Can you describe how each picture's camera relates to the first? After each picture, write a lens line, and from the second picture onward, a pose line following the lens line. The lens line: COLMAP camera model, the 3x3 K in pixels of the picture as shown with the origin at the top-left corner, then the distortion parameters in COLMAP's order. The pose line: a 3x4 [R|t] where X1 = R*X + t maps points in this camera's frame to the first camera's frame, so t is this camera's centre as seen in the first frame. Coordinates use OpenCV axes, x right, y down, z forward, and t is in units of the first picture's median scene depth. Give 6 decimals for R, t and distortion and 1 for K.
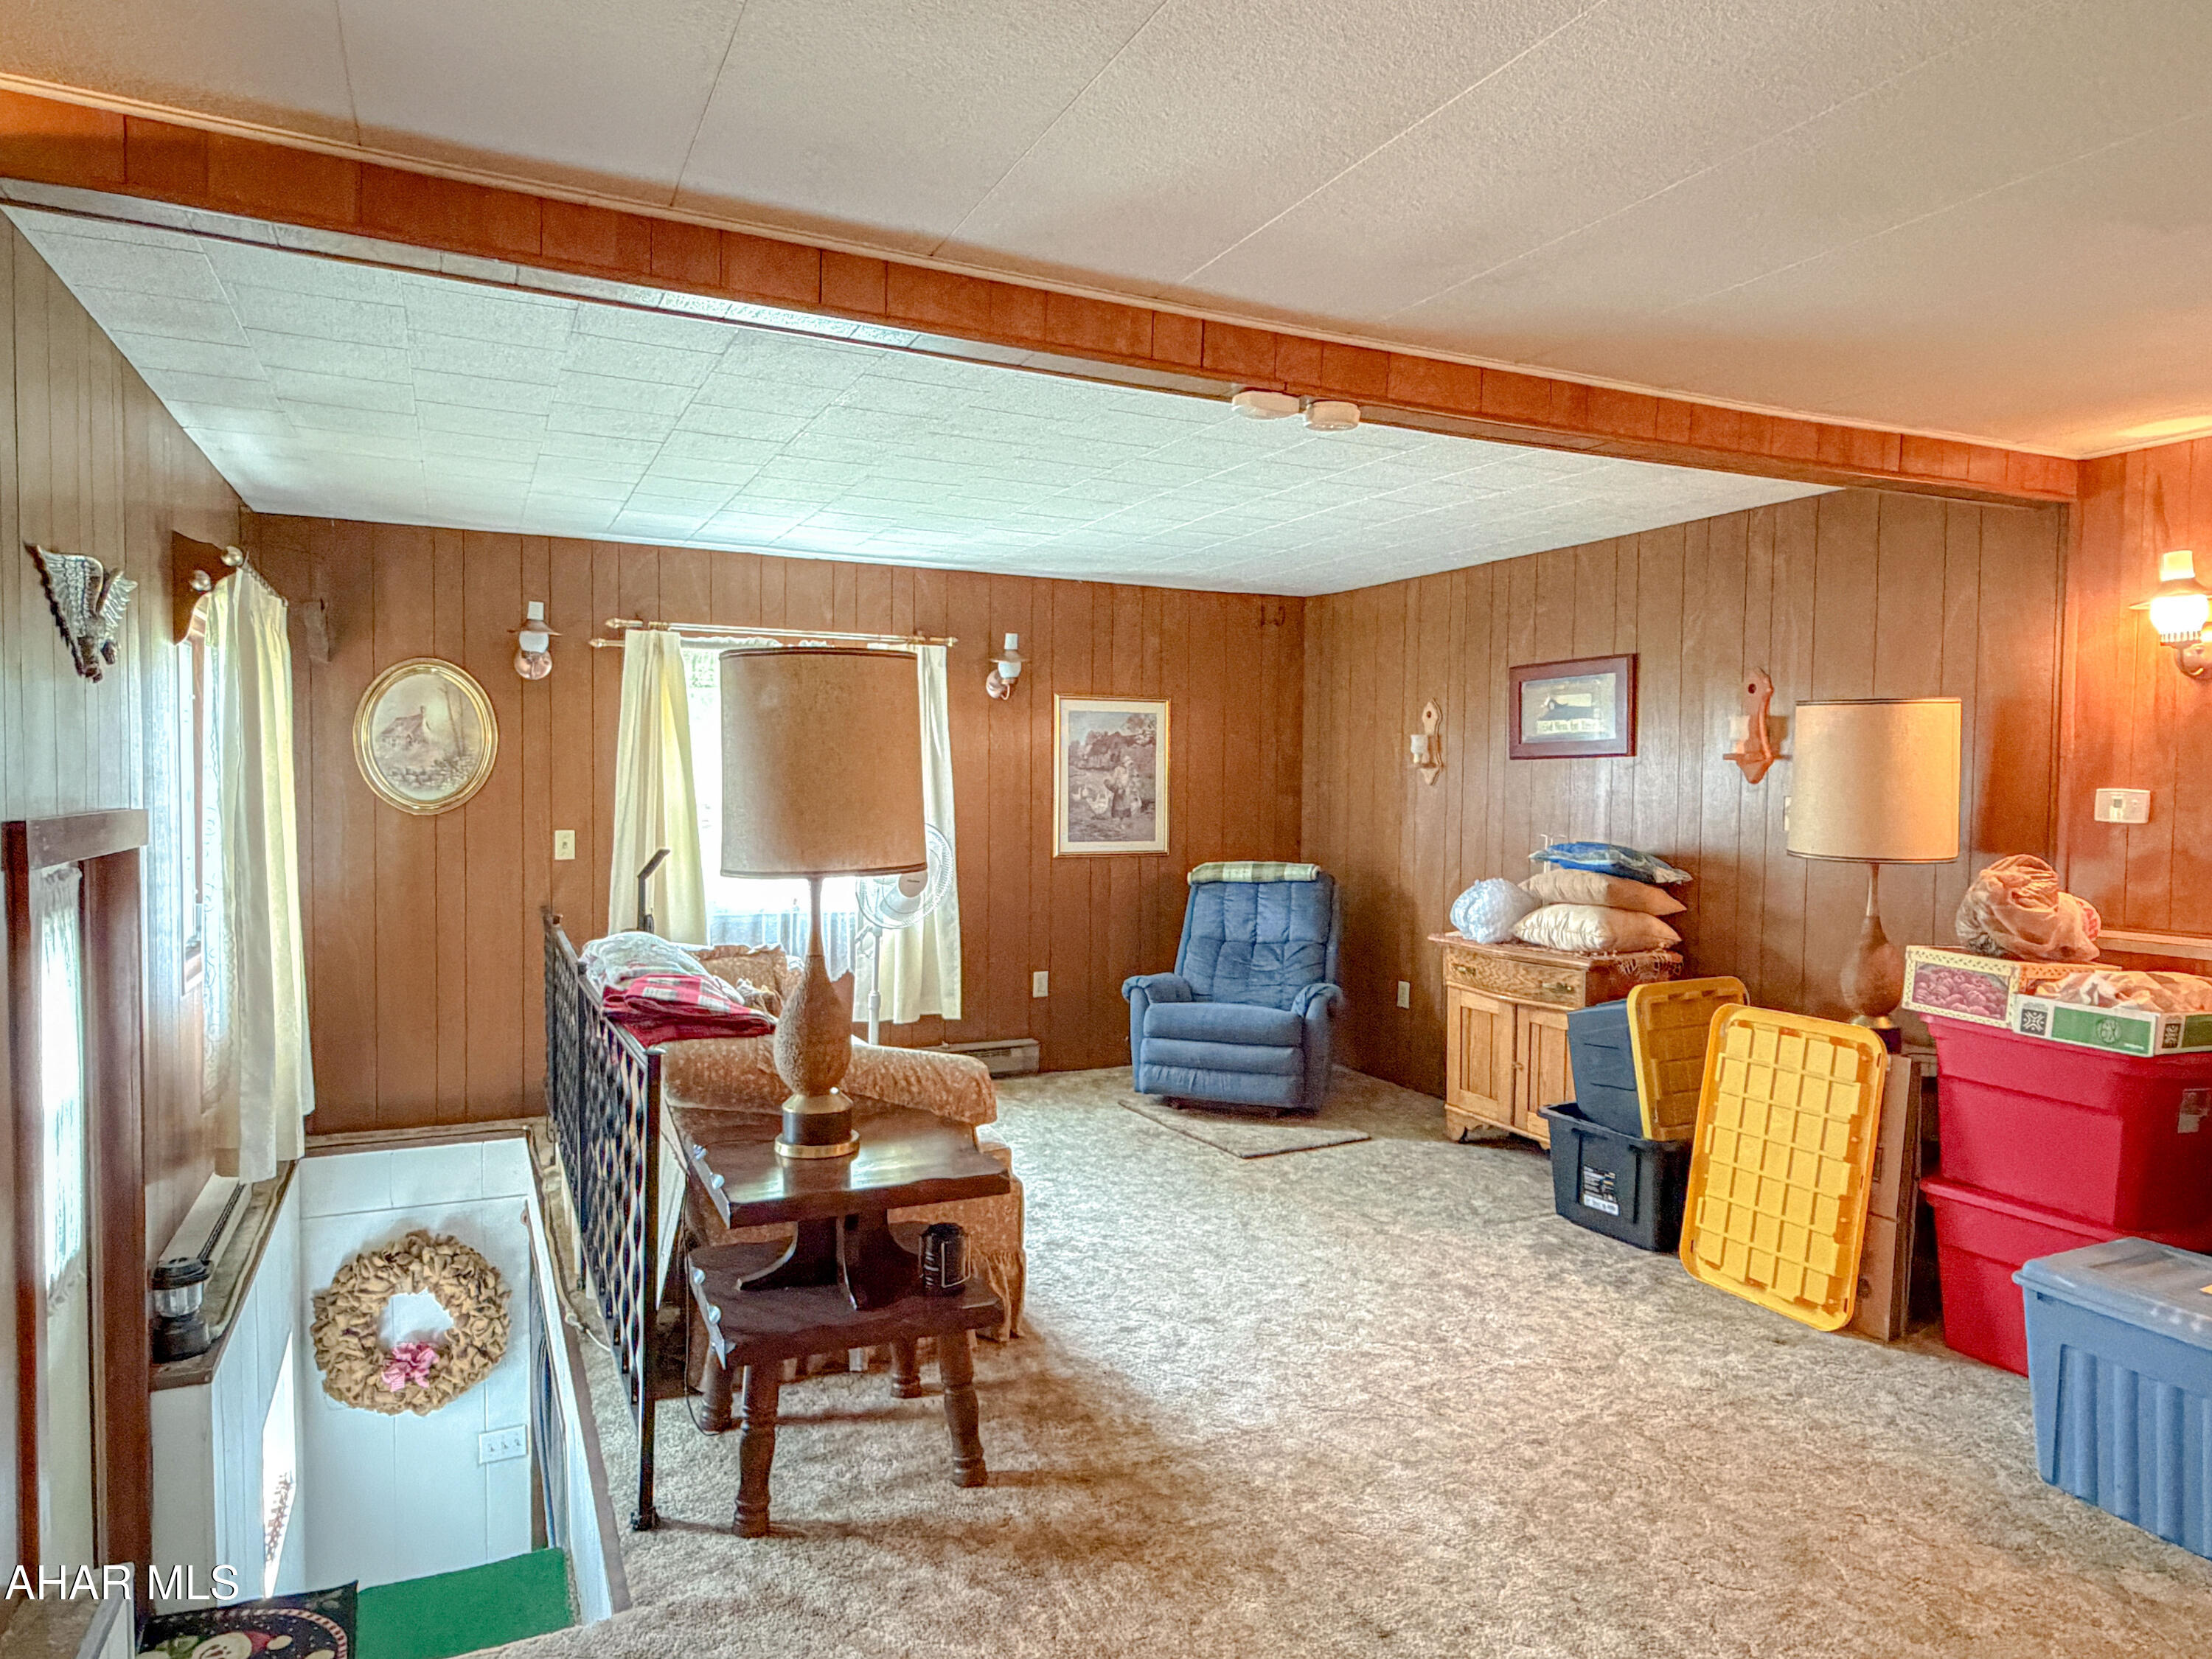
lens RADIAL K [[1354.9, 0, 1107.8], [0, 1354.9, 832.2], [0, 0, 1]] dist [-0.001152, 0.000461]
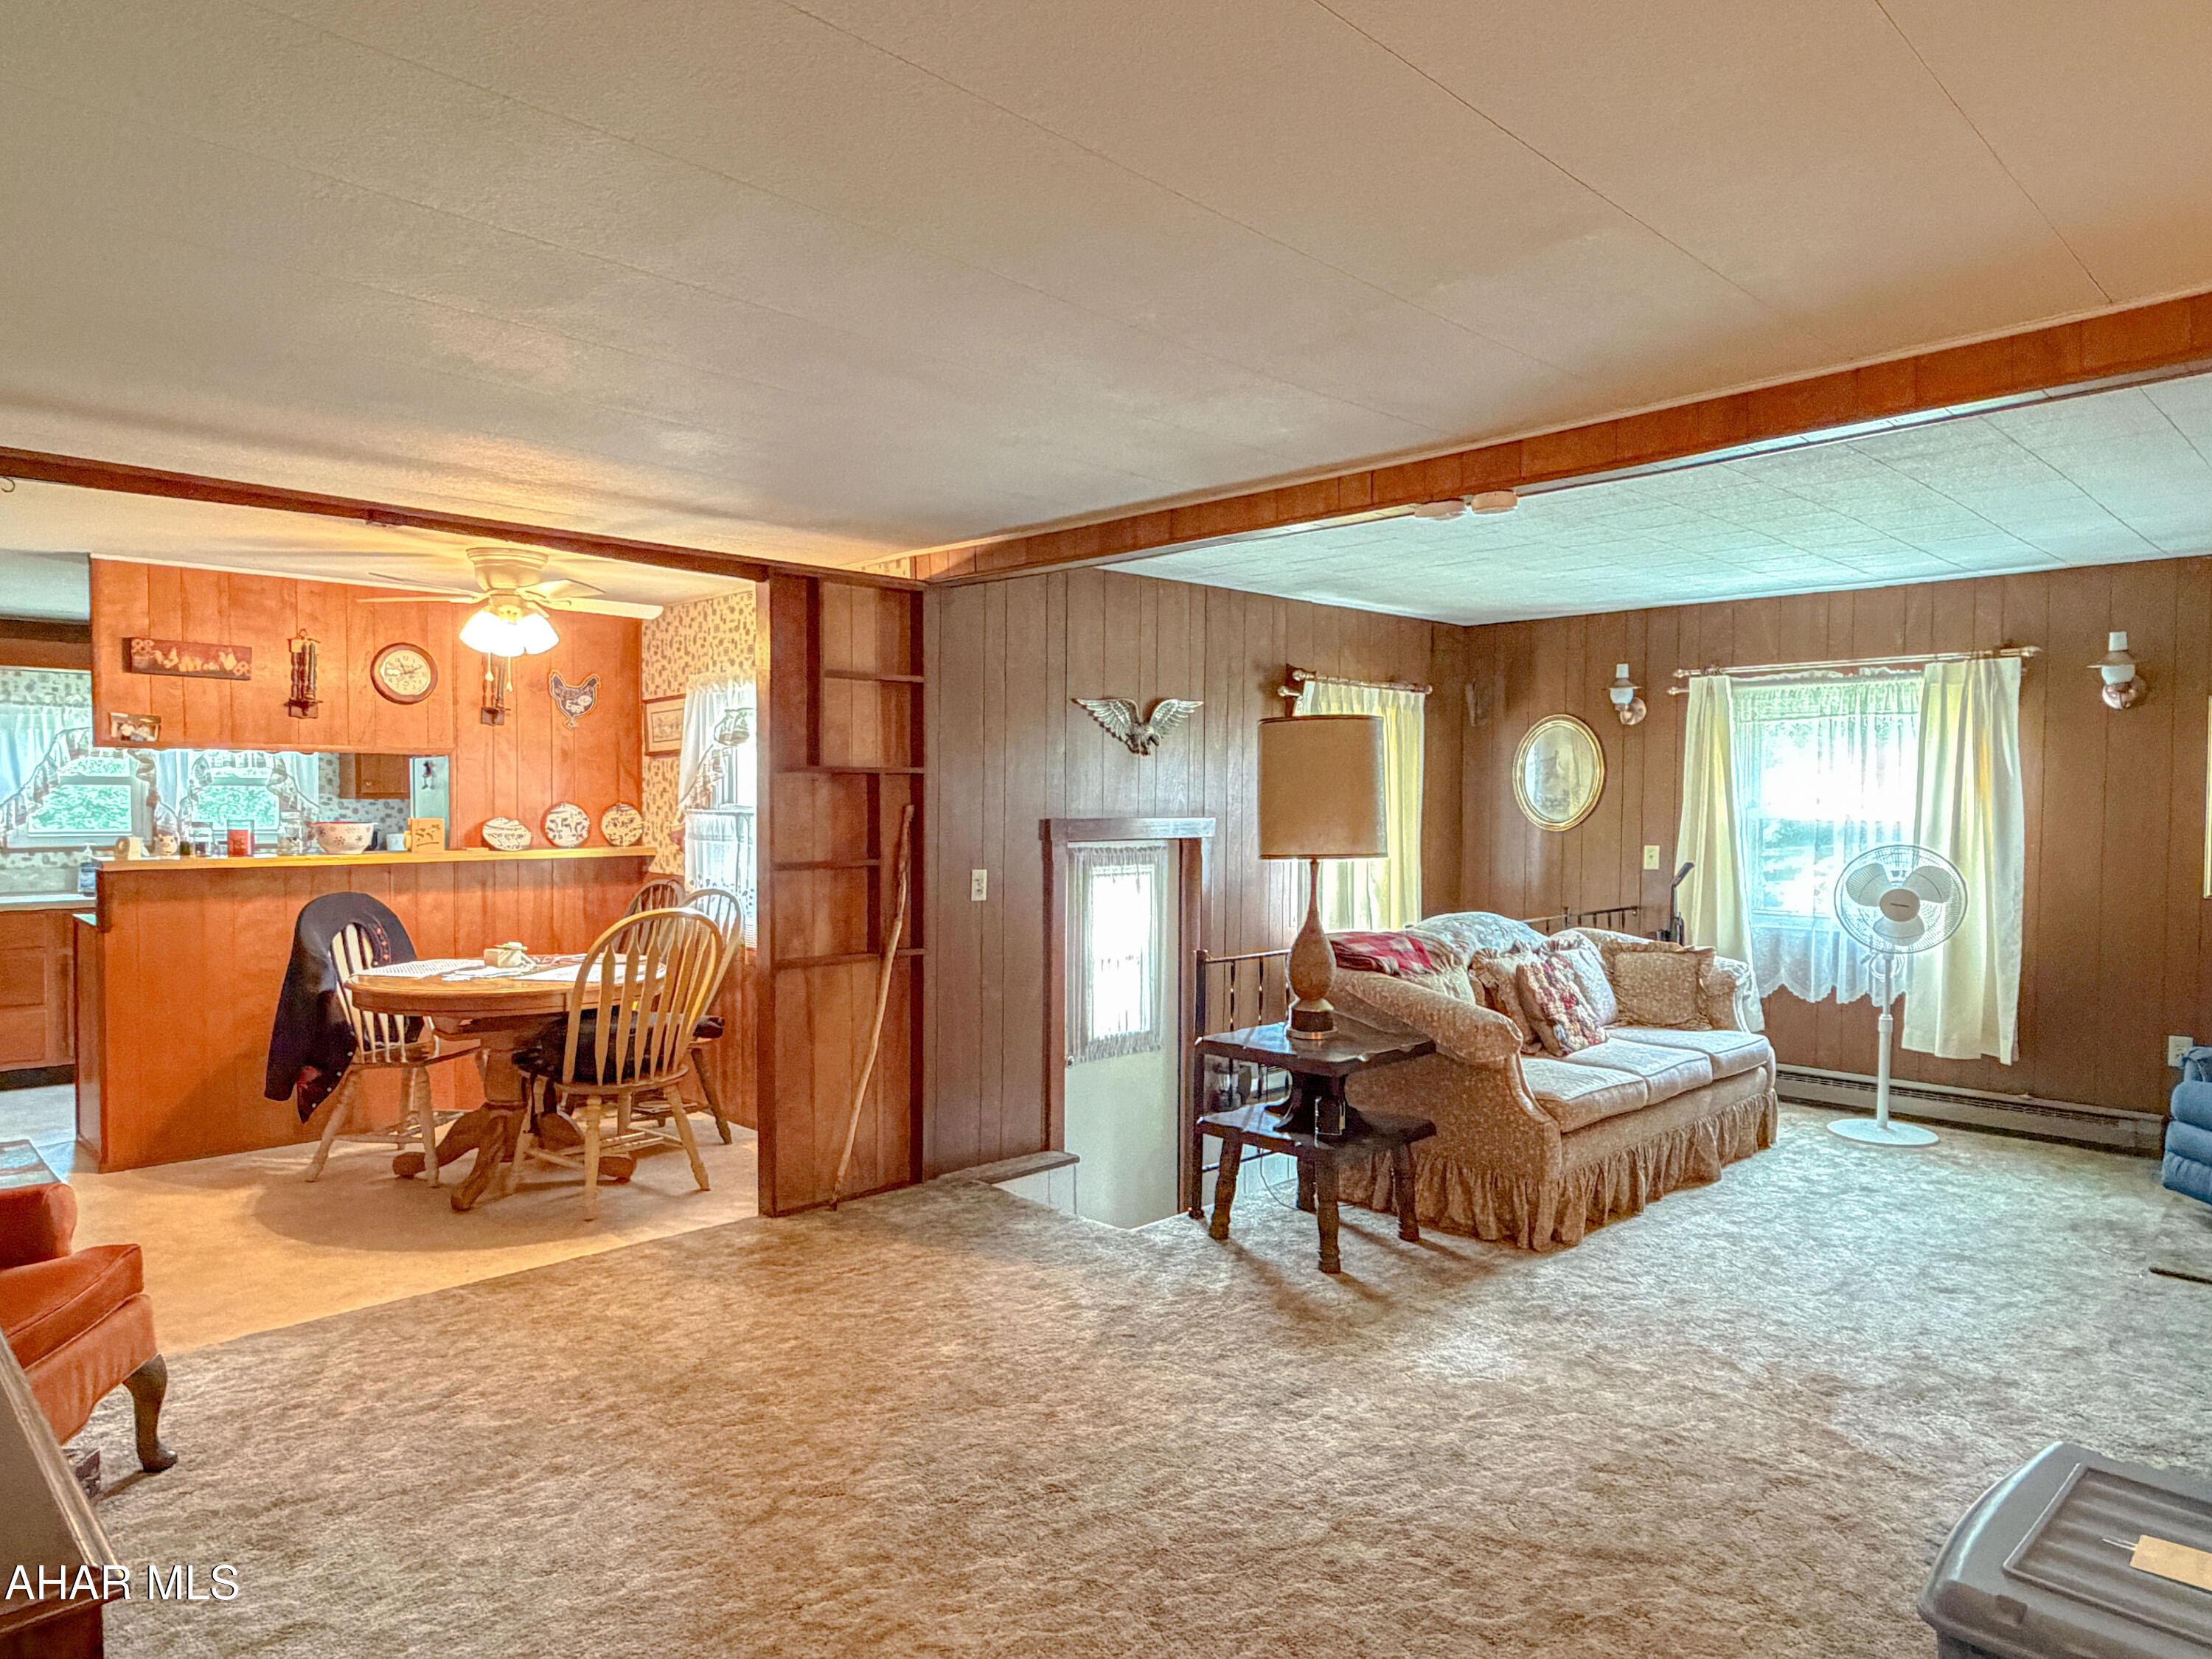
lens RADIAL K [[1354.9, 0, 1107.8], [0, 1354.9, 832.2], [0, 0, 1]] dist [-0.001152, 0.000461]
pose [[0.329148, 0.014598, -0.944165, 0.847088], [-0.038552, 0.999255, 0.002011, 0.004146], [0.943491, 0.035737, 0.329465, 0.184934]]
